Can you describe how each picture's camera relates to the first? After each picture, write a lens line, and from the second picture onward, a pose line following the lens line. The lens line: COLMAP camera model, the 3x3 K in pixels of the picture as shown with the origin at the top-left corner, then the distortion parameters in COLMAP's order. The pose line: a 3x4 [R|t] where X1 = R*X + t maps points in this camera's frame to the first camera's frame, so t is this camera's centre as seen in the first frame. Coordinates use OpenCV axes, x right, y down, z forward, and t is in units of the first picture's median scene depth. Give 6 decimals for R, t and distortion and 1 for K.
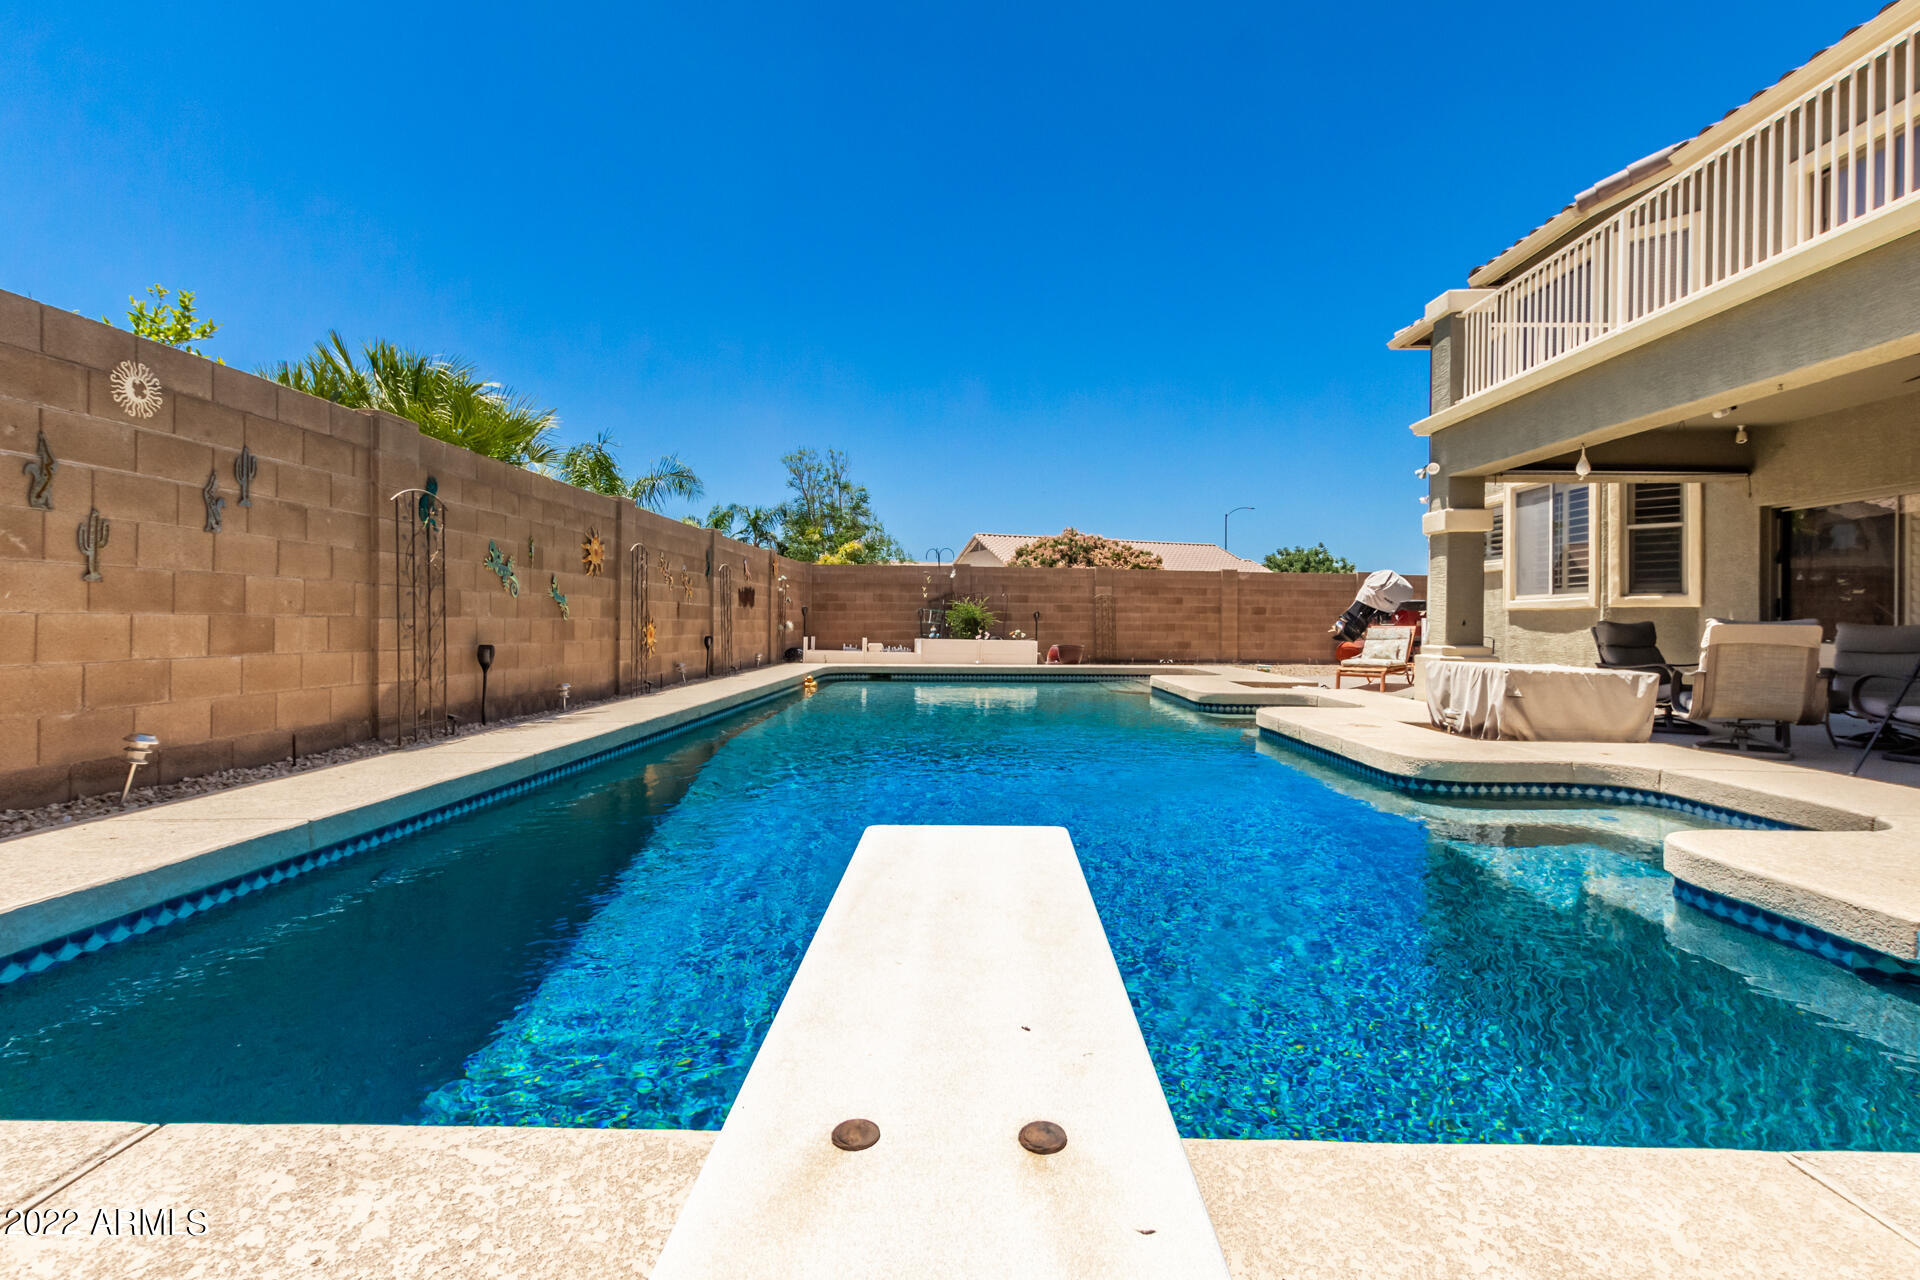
lens RADIAL K [[885.4, 0, 958.3], [0, 885.4, 618.6], [0, 0, 1]] dist [0.000266, 0.000294]
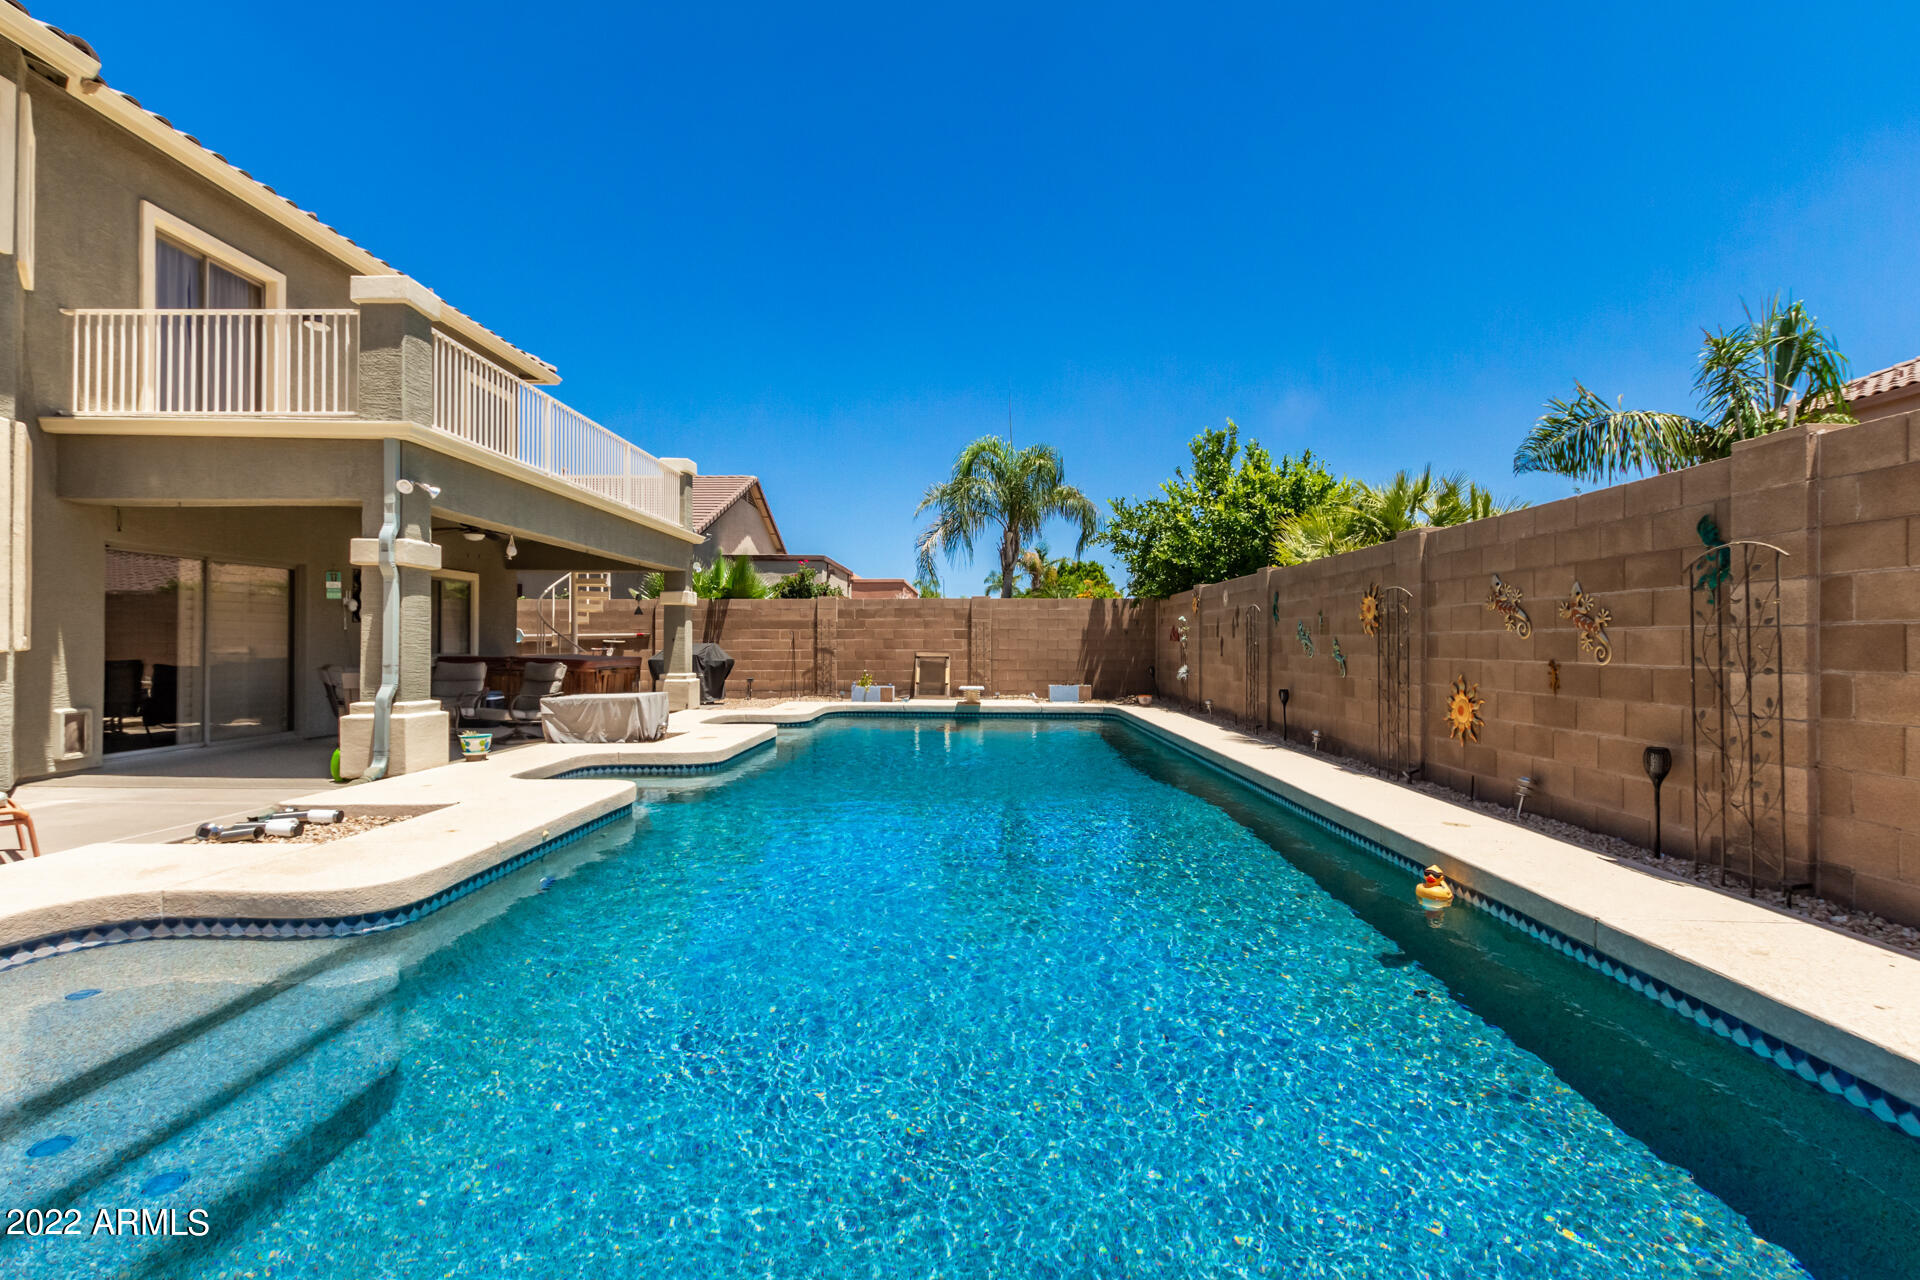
lens RADIAL K [[875.4, 0, 962.2], [0, 875.4, 641.6], [0, 0, 1]] dist [0.001500, 0.000288]
pose [[-0.999813, -0.012938, -0.014407, 0.036351], [-0.012860, 0.999902, -0.005479, -0.025561], [0.014477, -0.005293, -0.999881, 1.684231]]
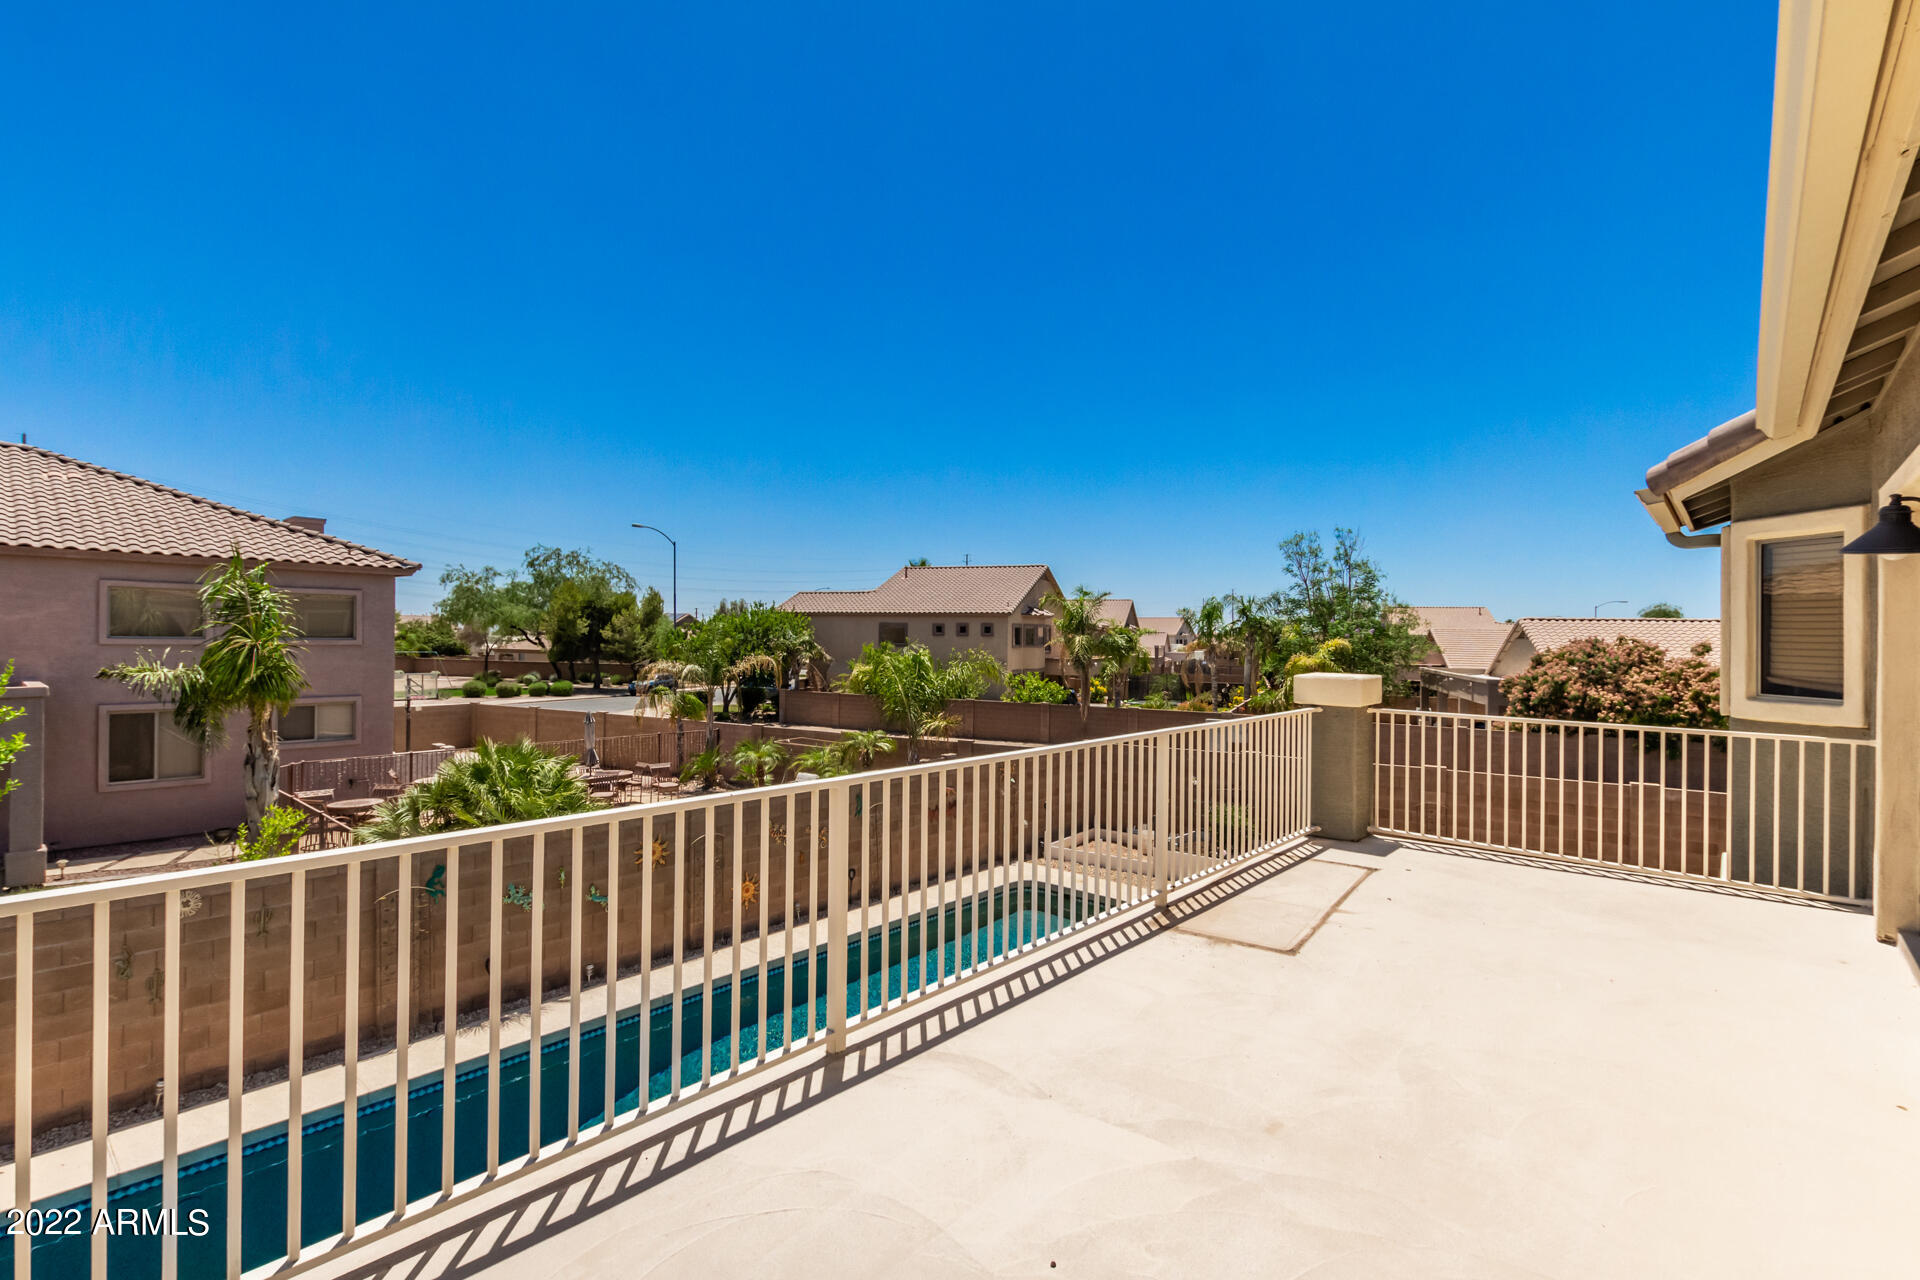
lens RADIAL K [[879.0, 0, 956.5], [0, 879.0, 637.1], [0, 0, 1]] dist [0.002594, -0.000163]
pose [[0.760979, 0.001113, -0.648775, 0.722675], [-0.004319, 0.999985, -0.003351, -0.353349], [0.648762, 0.005352, 0.760973, 0.232759]]
